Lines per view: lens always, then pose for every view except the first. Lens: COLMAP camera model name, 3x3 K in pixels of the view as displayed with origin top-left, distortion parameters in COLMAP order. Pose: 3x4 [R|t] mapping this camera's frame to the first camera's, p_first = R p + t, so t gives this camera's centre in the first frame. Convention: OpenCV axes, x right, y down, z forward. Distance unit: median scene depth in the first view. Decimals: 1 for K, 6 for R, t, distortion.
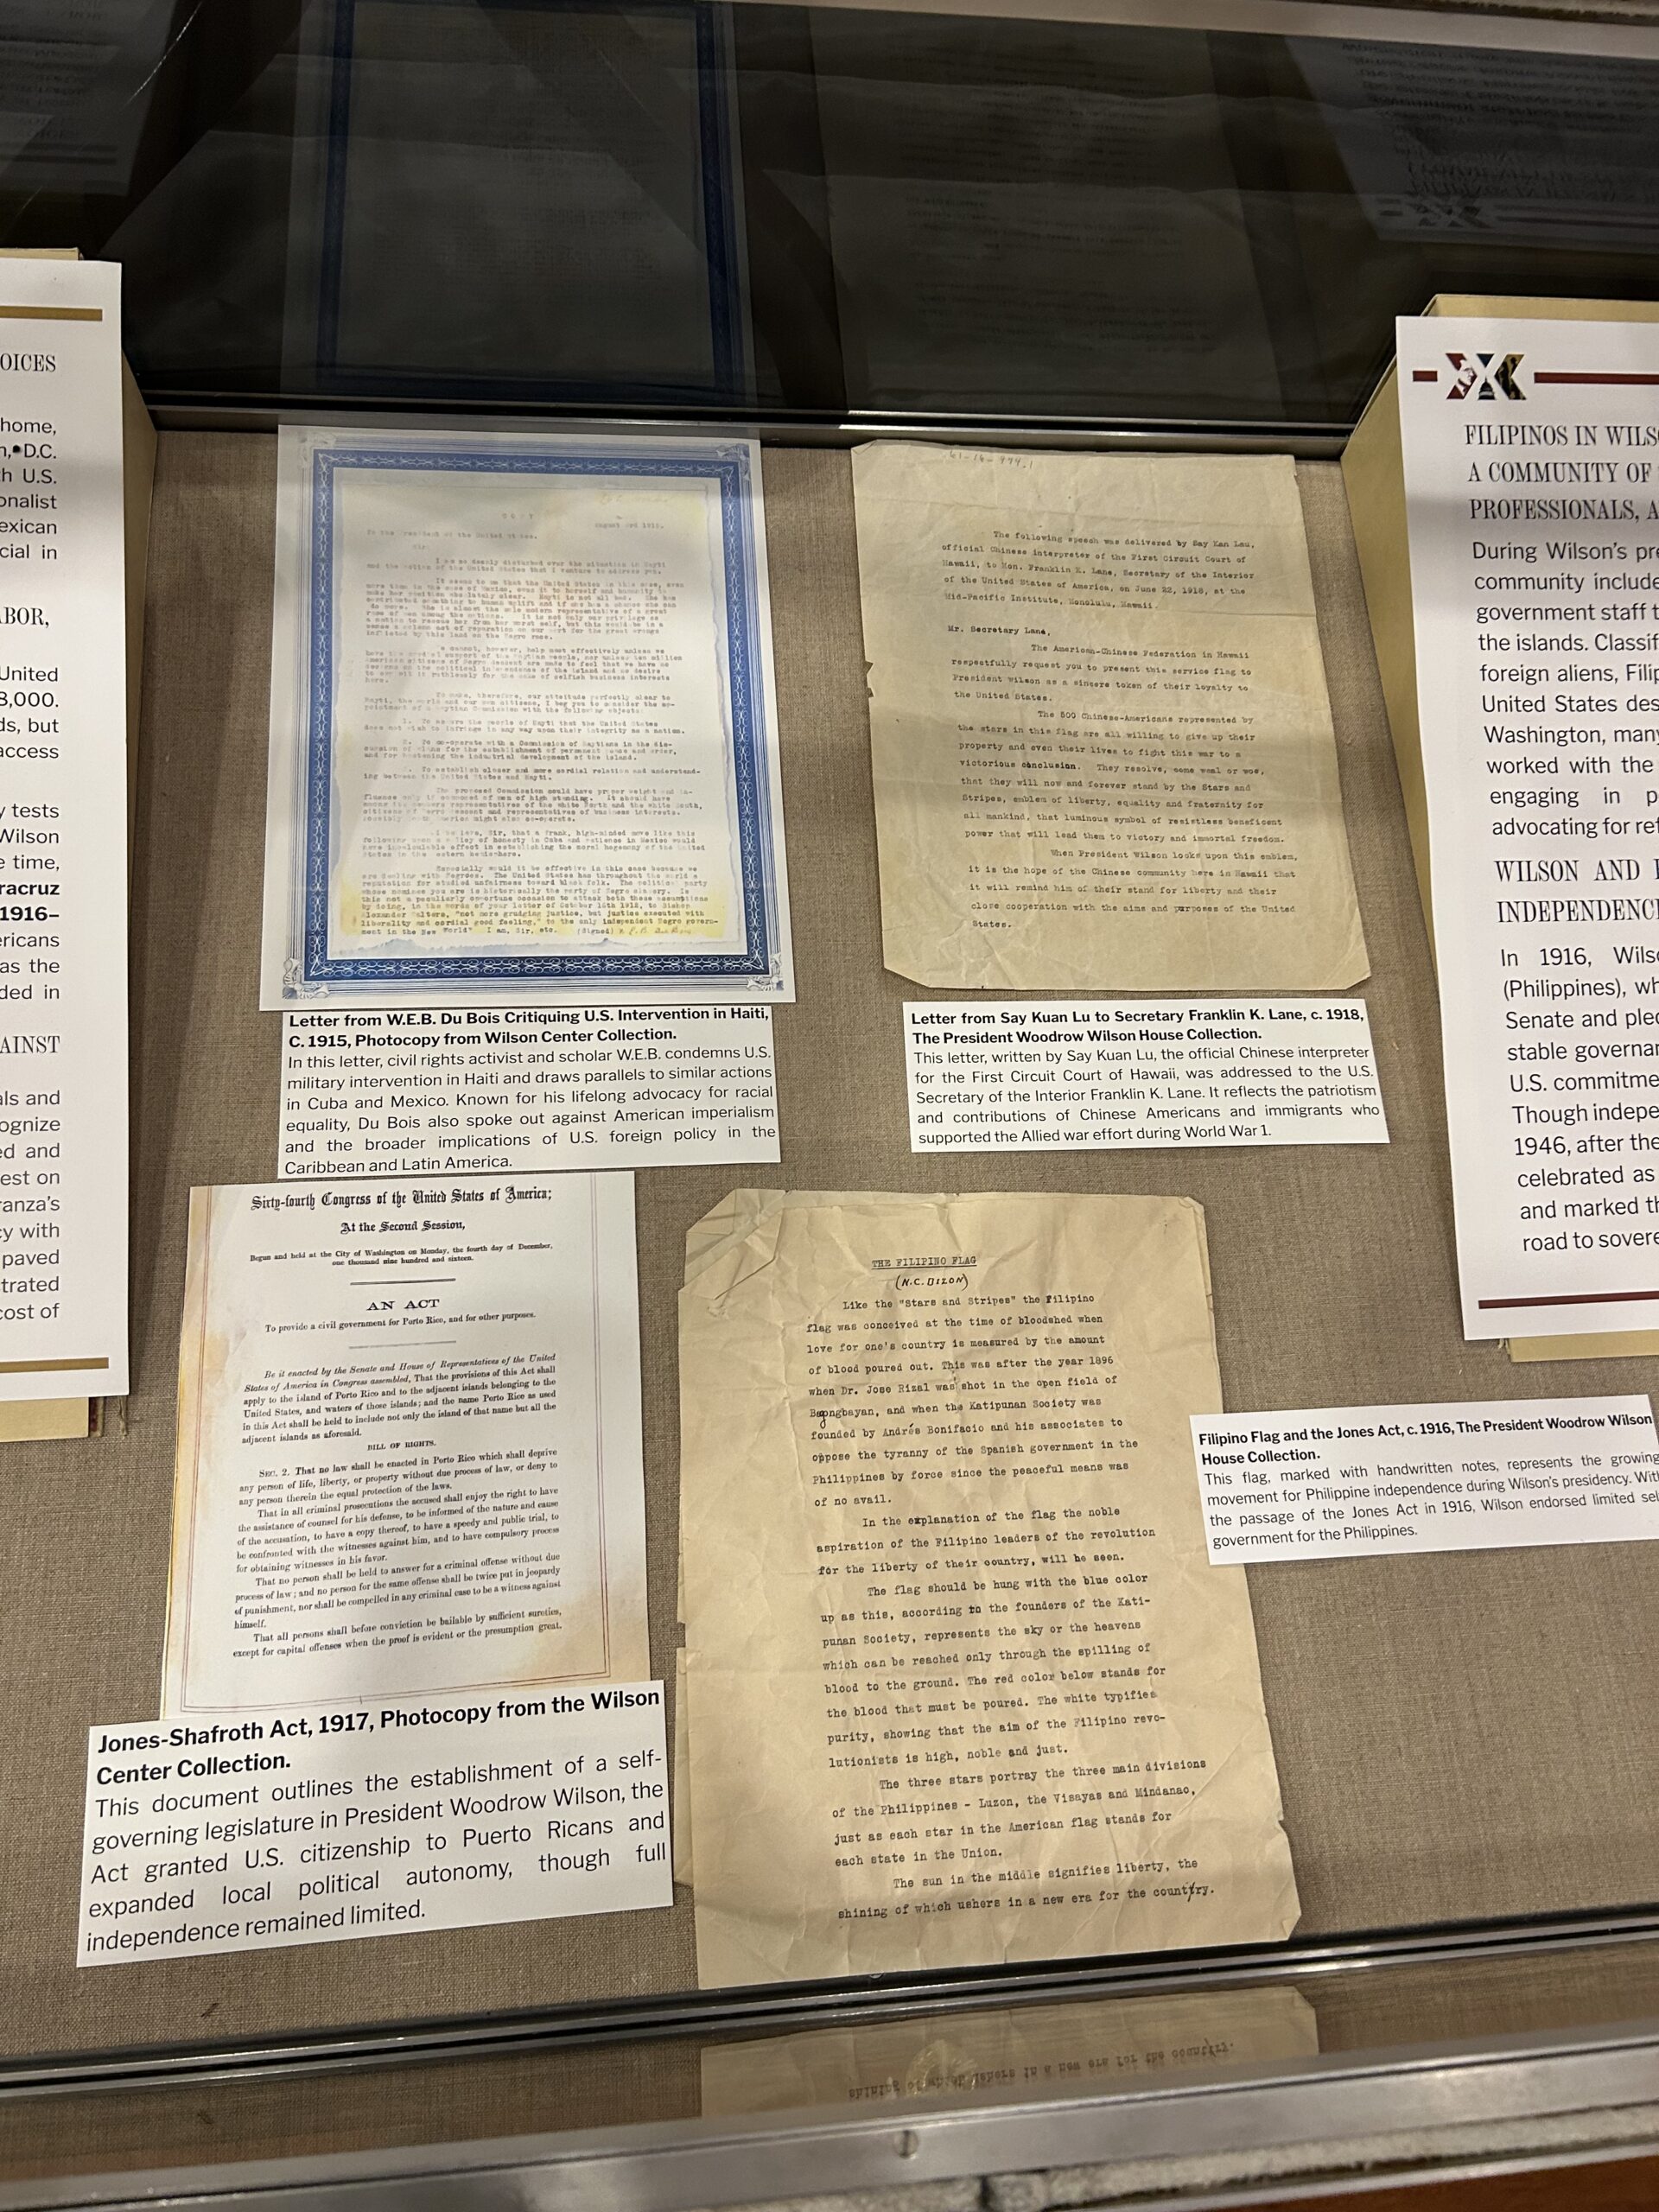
lens RADIAL K [[1721.2, 0, 820.8], [0, 1721.2, 1126.5], [0, 0, 1]] dist [0.027652, -0.045598]
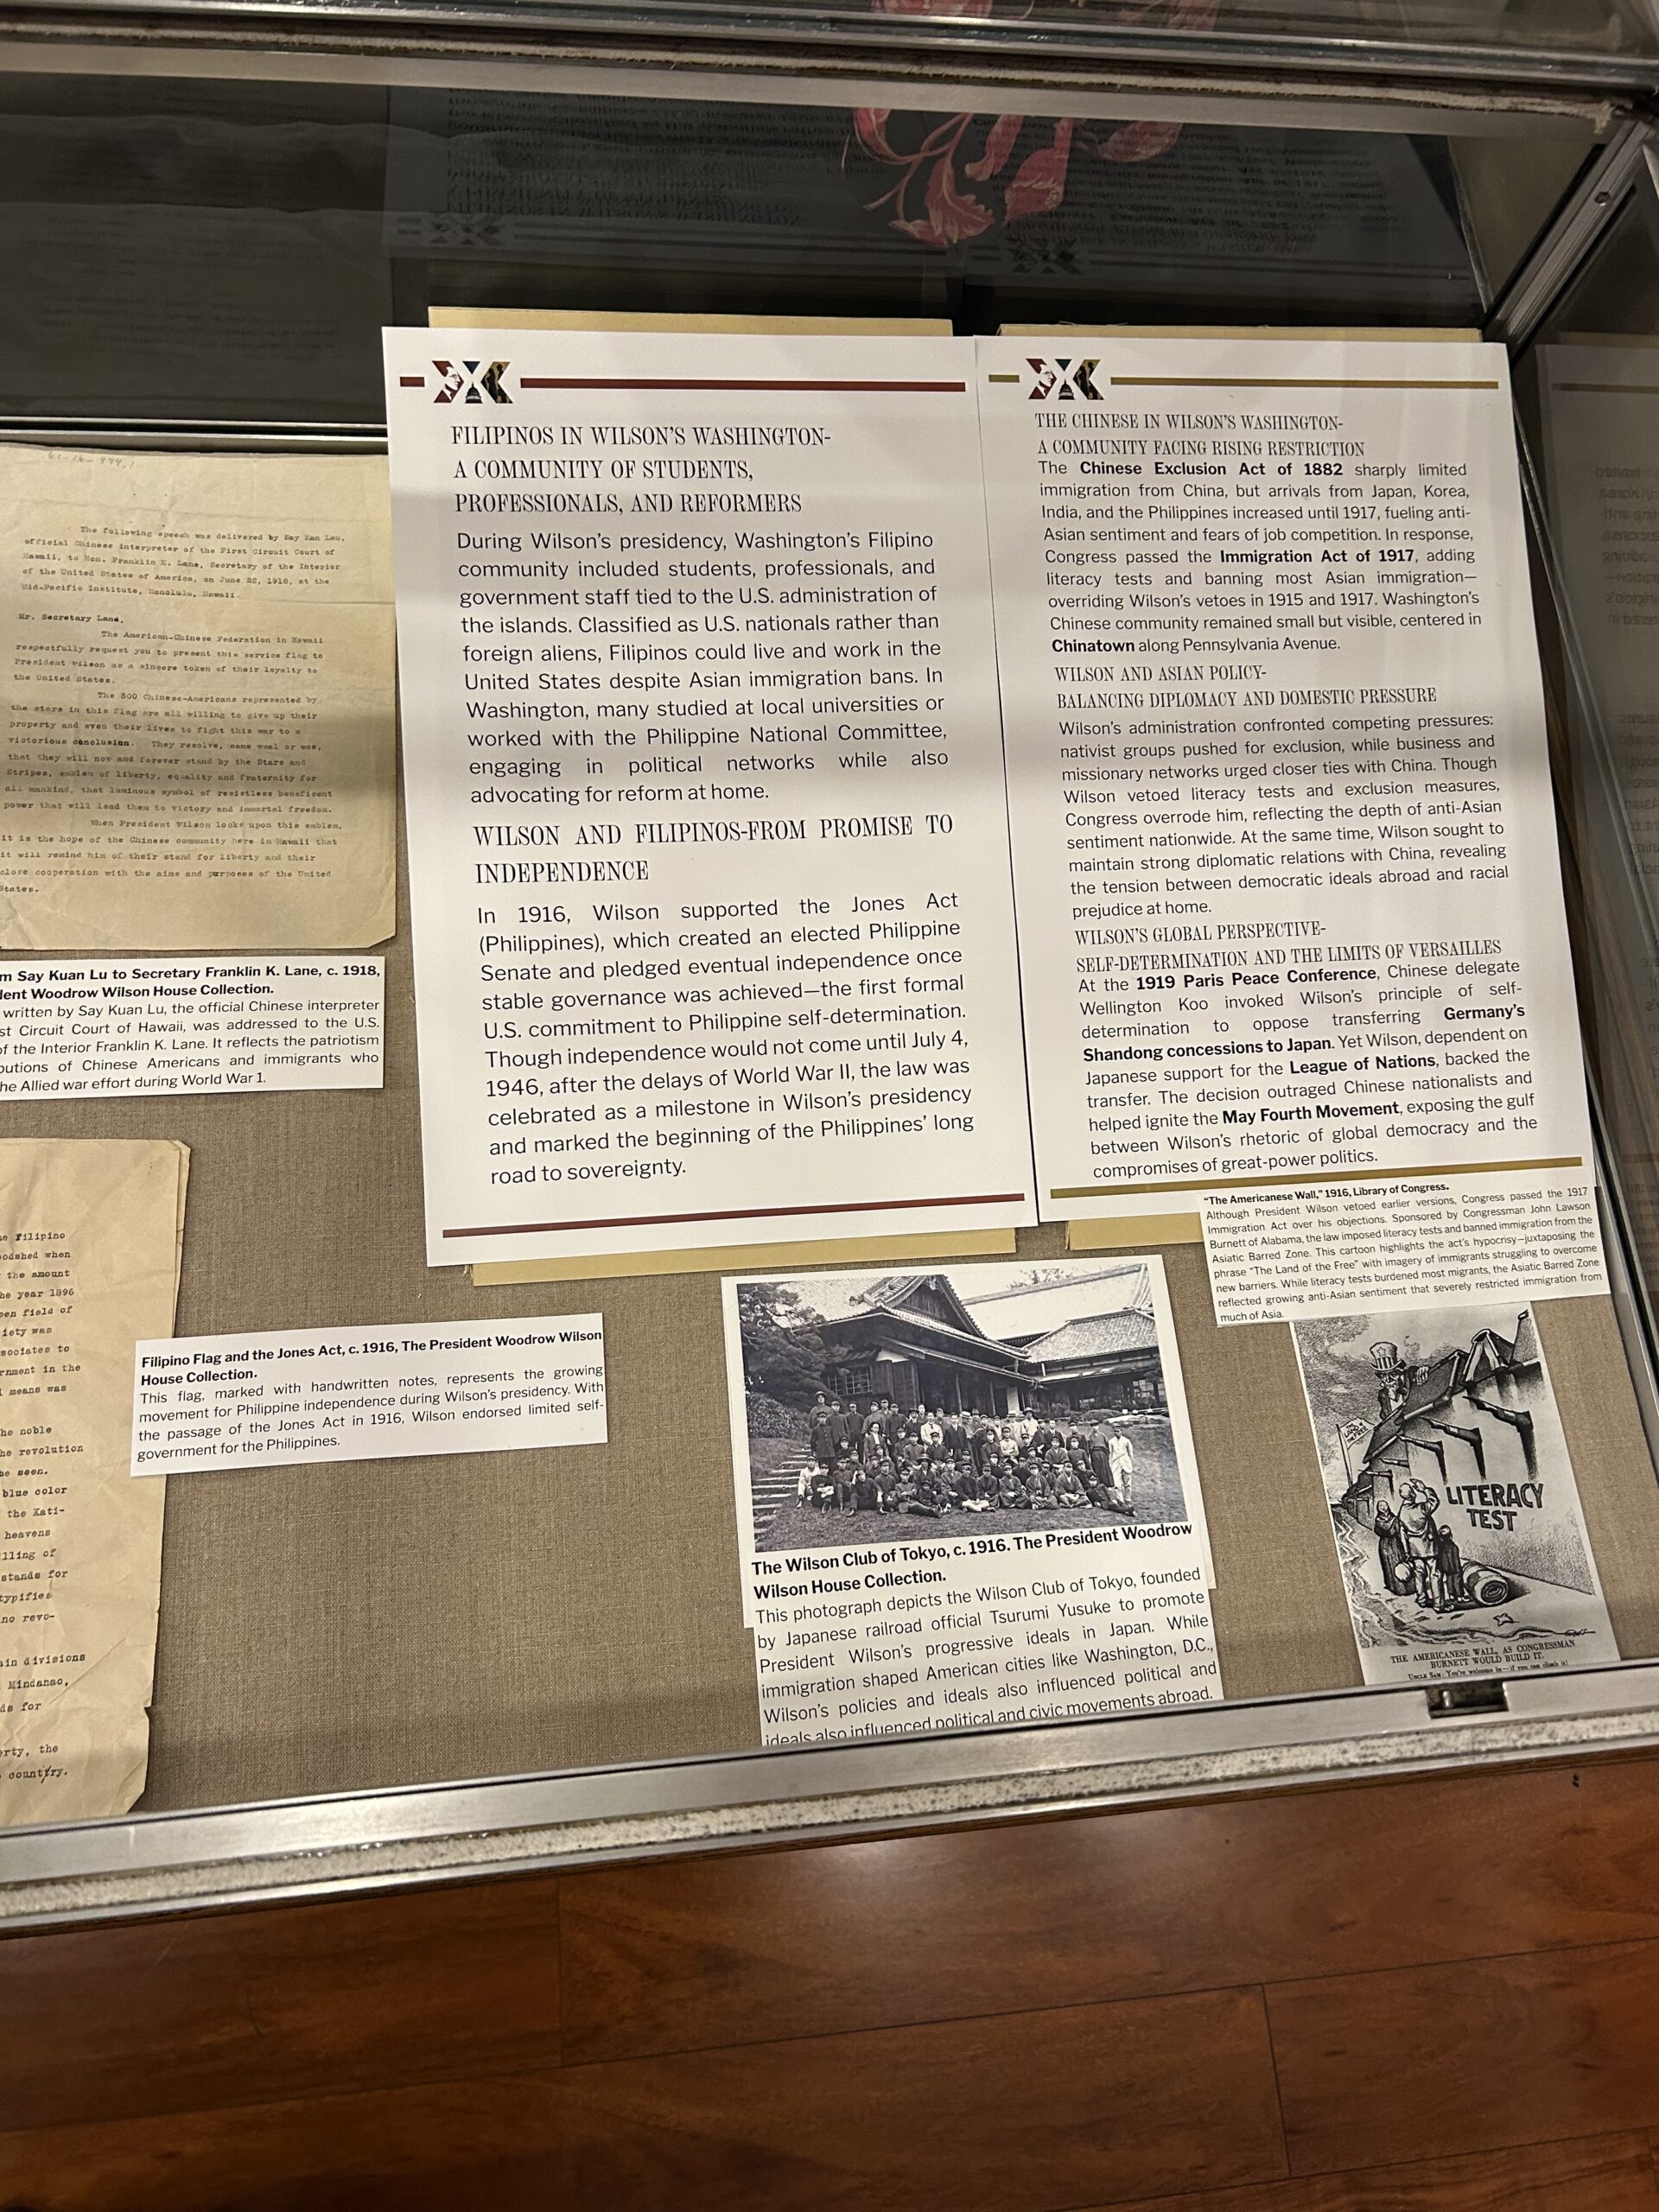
lens RADIAL K [[1721.2, 0, 836.6], [0, 1721.2, 1104.4], [0, 0, 1]] dist [0.027652, -0.045598]
pose [[0.999395, -0.016979, 0.030349, 0.585987], [0.017391, 0.999760, -0.013359, 0.039747], [-0.030114, 0.013879, 0.999450, -0.088736]]
